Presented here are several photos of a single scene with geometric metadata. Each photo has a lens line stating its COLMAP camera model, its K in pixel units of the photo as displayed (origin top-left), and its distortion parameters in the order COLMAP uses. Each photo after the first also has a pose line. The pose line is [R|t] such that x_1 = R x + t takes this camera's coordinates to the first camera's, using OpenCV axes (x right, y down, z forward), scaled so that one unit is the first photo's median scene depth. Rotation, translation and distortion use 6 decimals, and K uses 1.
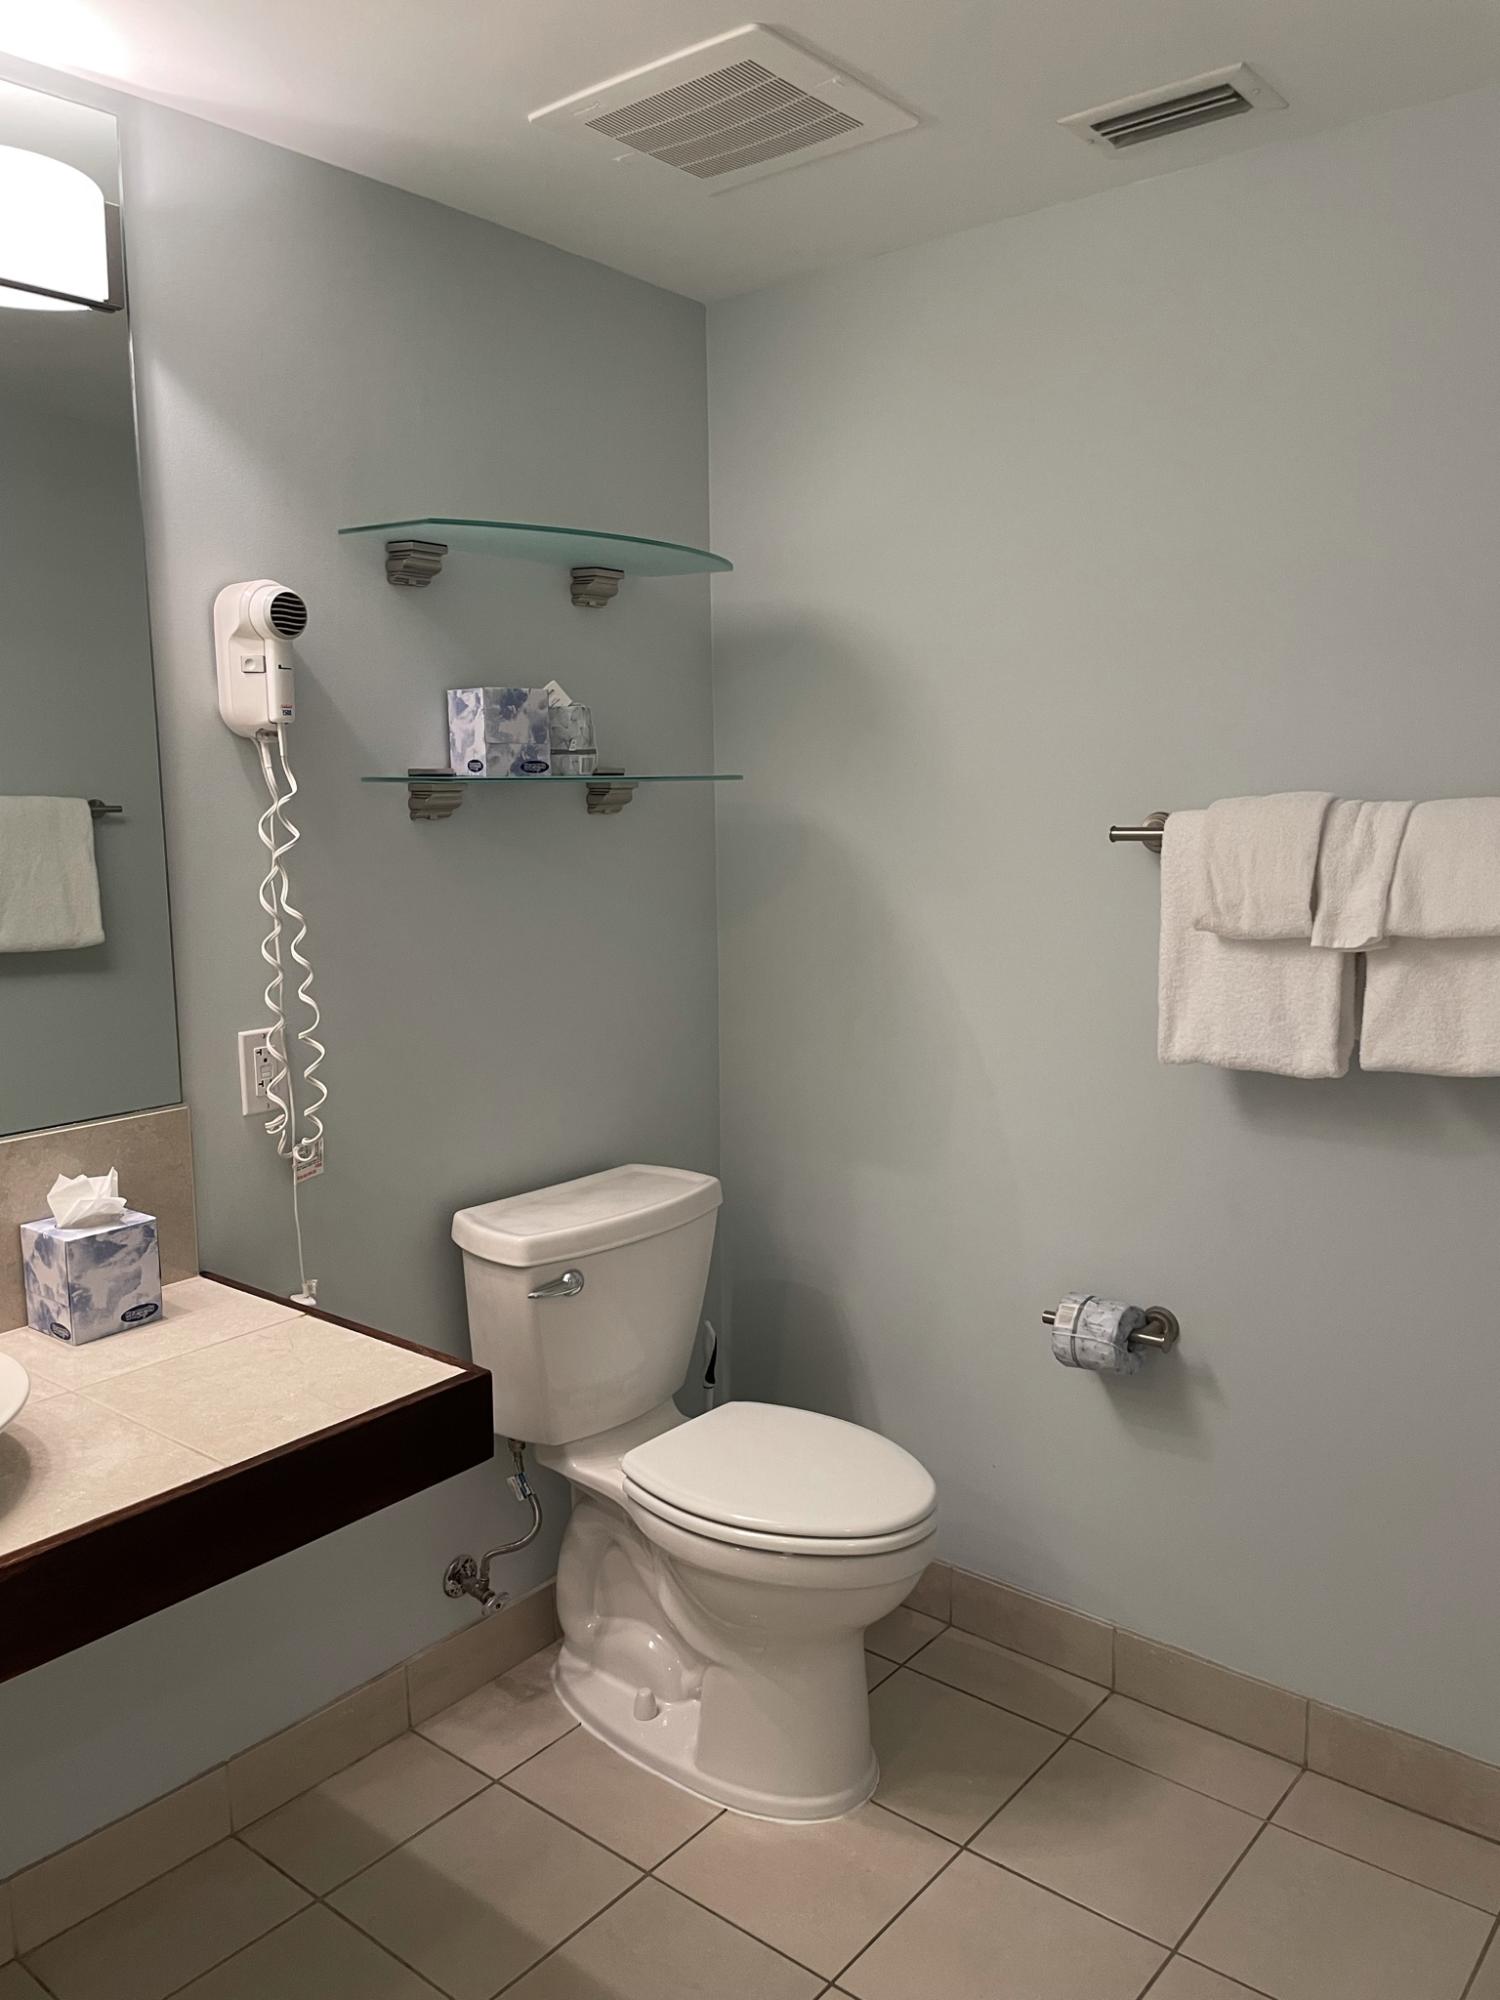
lens RADIAL K [[1504.7, 0, 738.5], [0, 1504.7, 980.9], [0, 0, 1]] dist [0.090615, -0.117099]
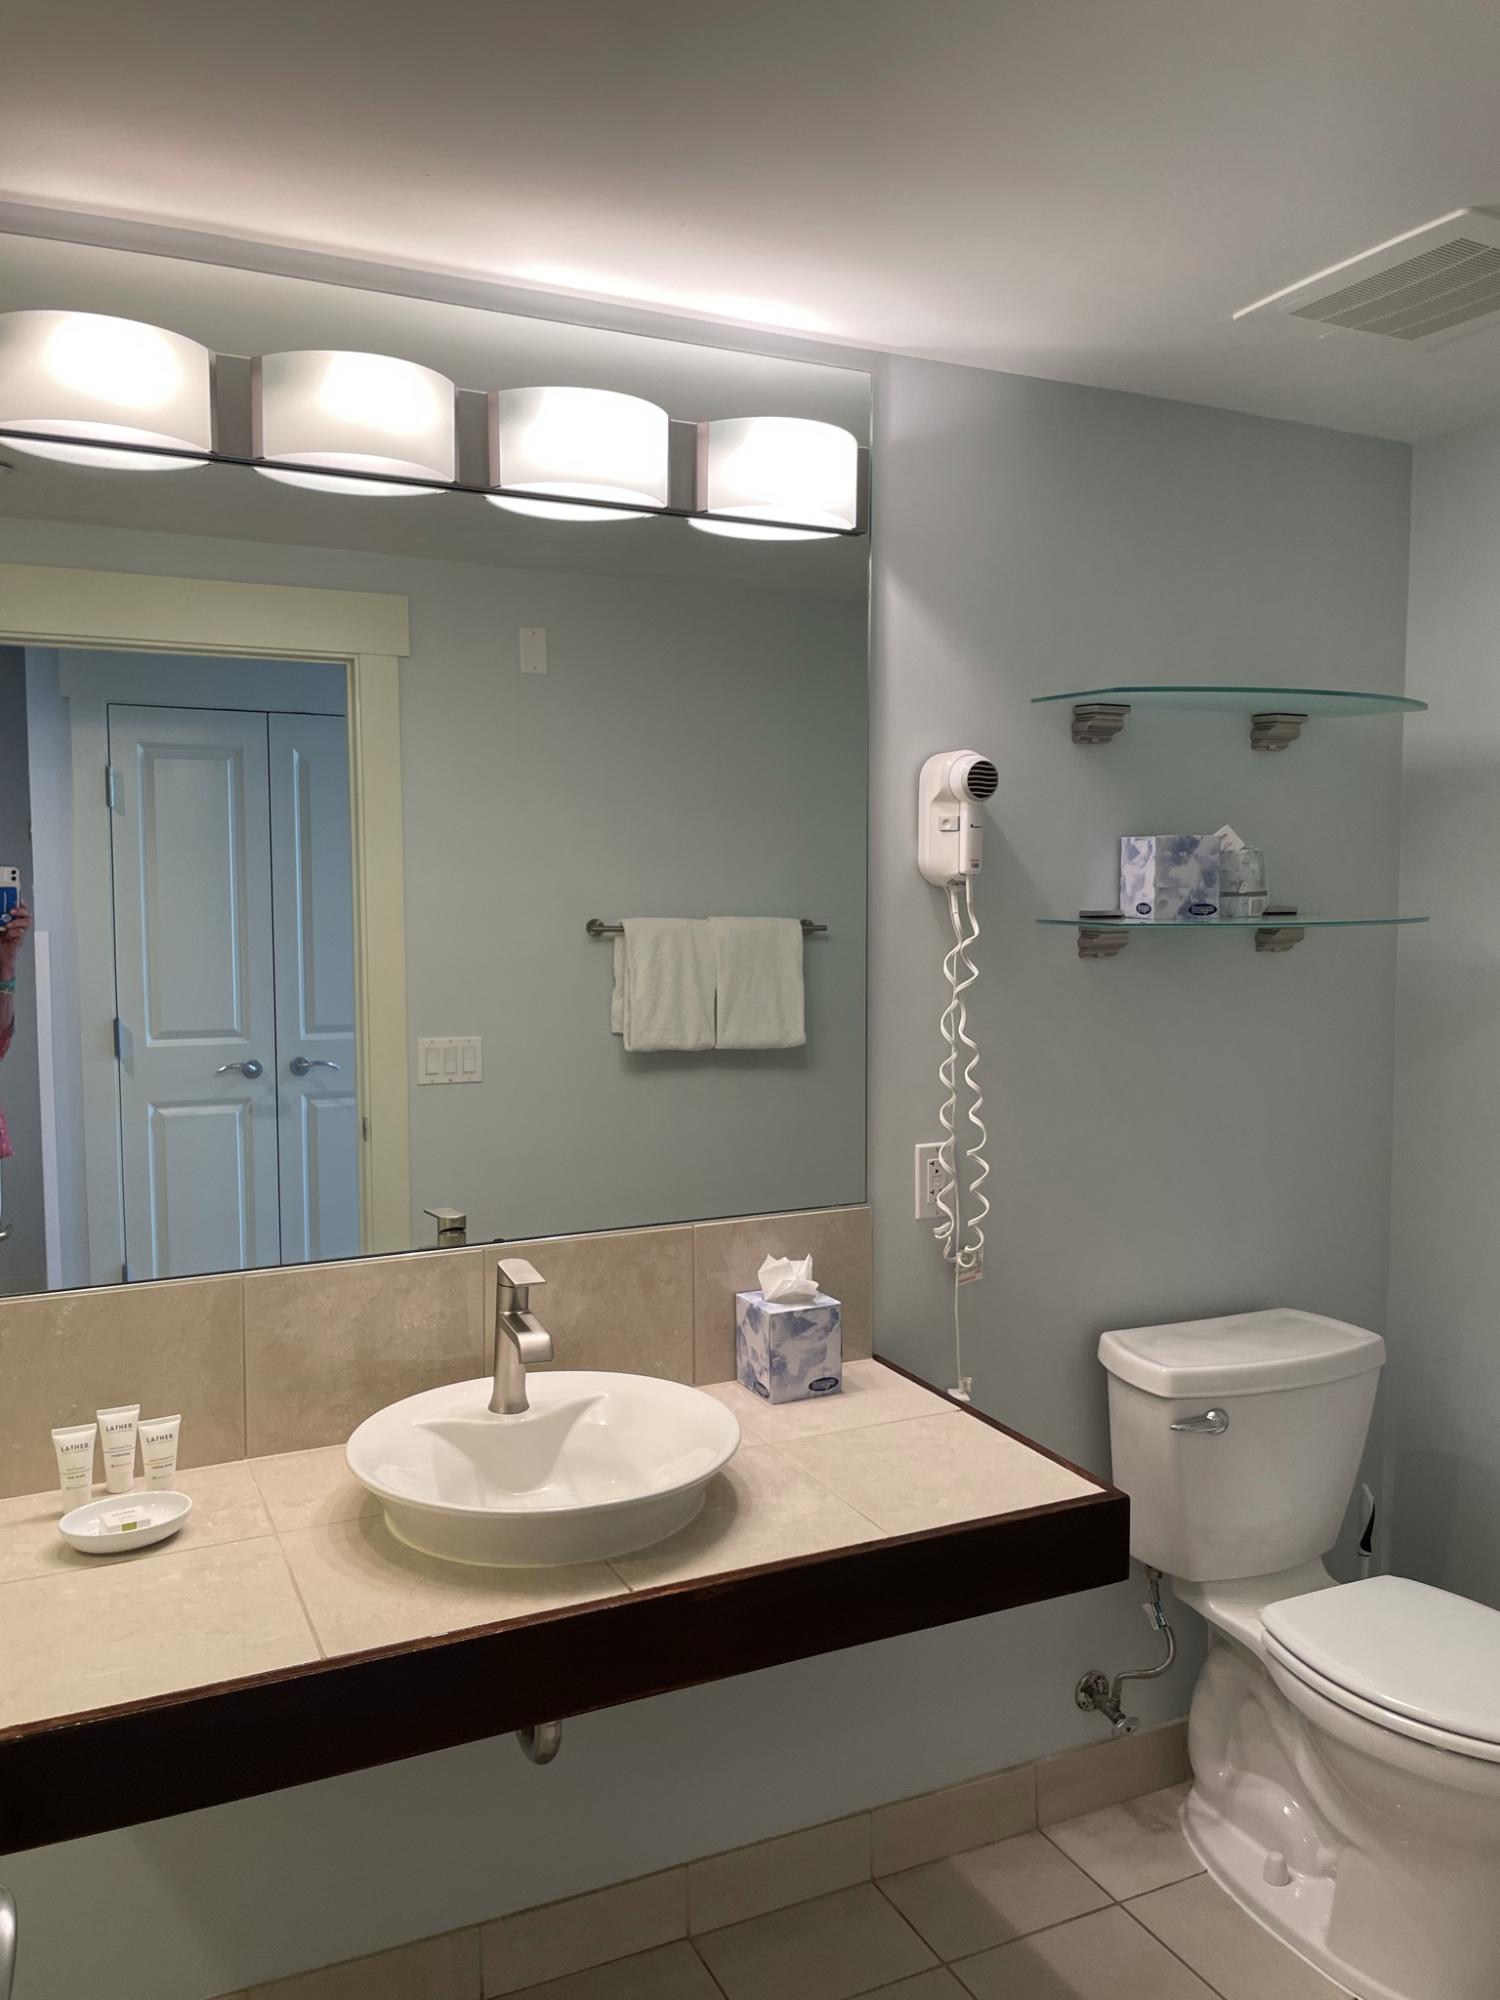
lens RADIAL K [[1504.7, 0, 738.5], [0, 1504.7, 980.9], [0, 0, 1]] dist [0.090615, -0.117099]
pose [[0.906764, 0.040889, -0.419652, 0.015007], [-0.067096, 0.996597, -0.047875, -0.022486], [0.416267, 0.071568, 0.906422, -0.072550]]
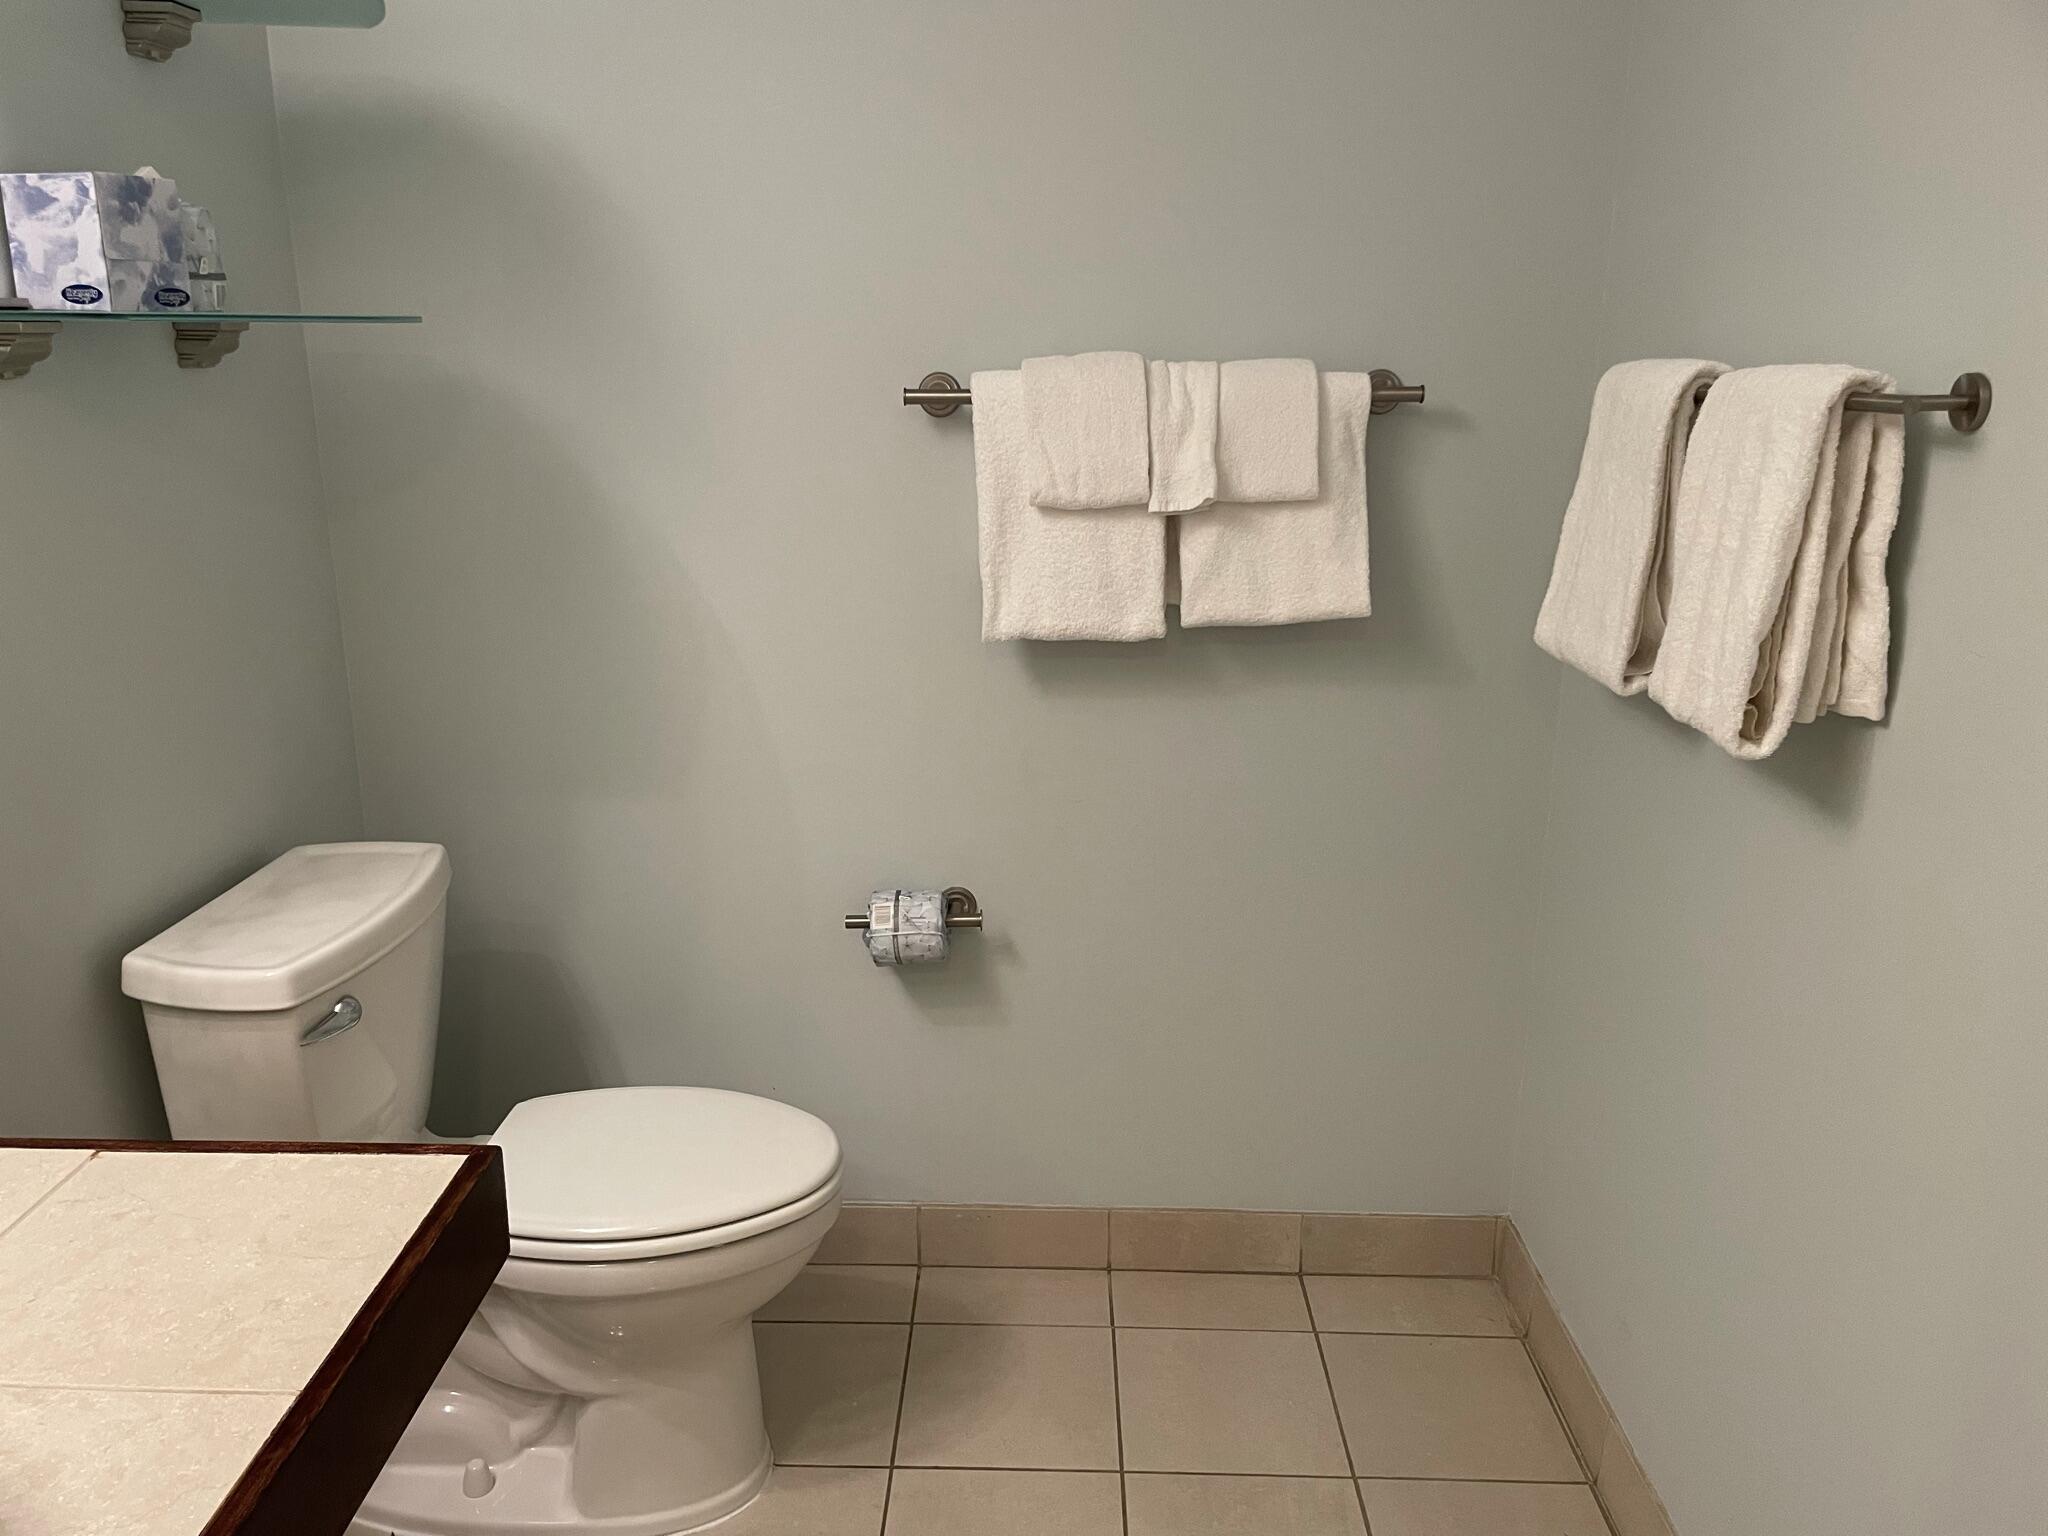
lens RADIAL K [[1540.7, 0, 1030.5], [0, 1540.7, 764.6], [0, 0, 1]] dist [0.083141, -0.108949]
pose [[0.786773, -0.148377, 0.599143, -0.289718], [0.063717, 0.985015, 0.160267, -0.023616], [-0.613945, -0.087918, 0.784438, 0.196646]]
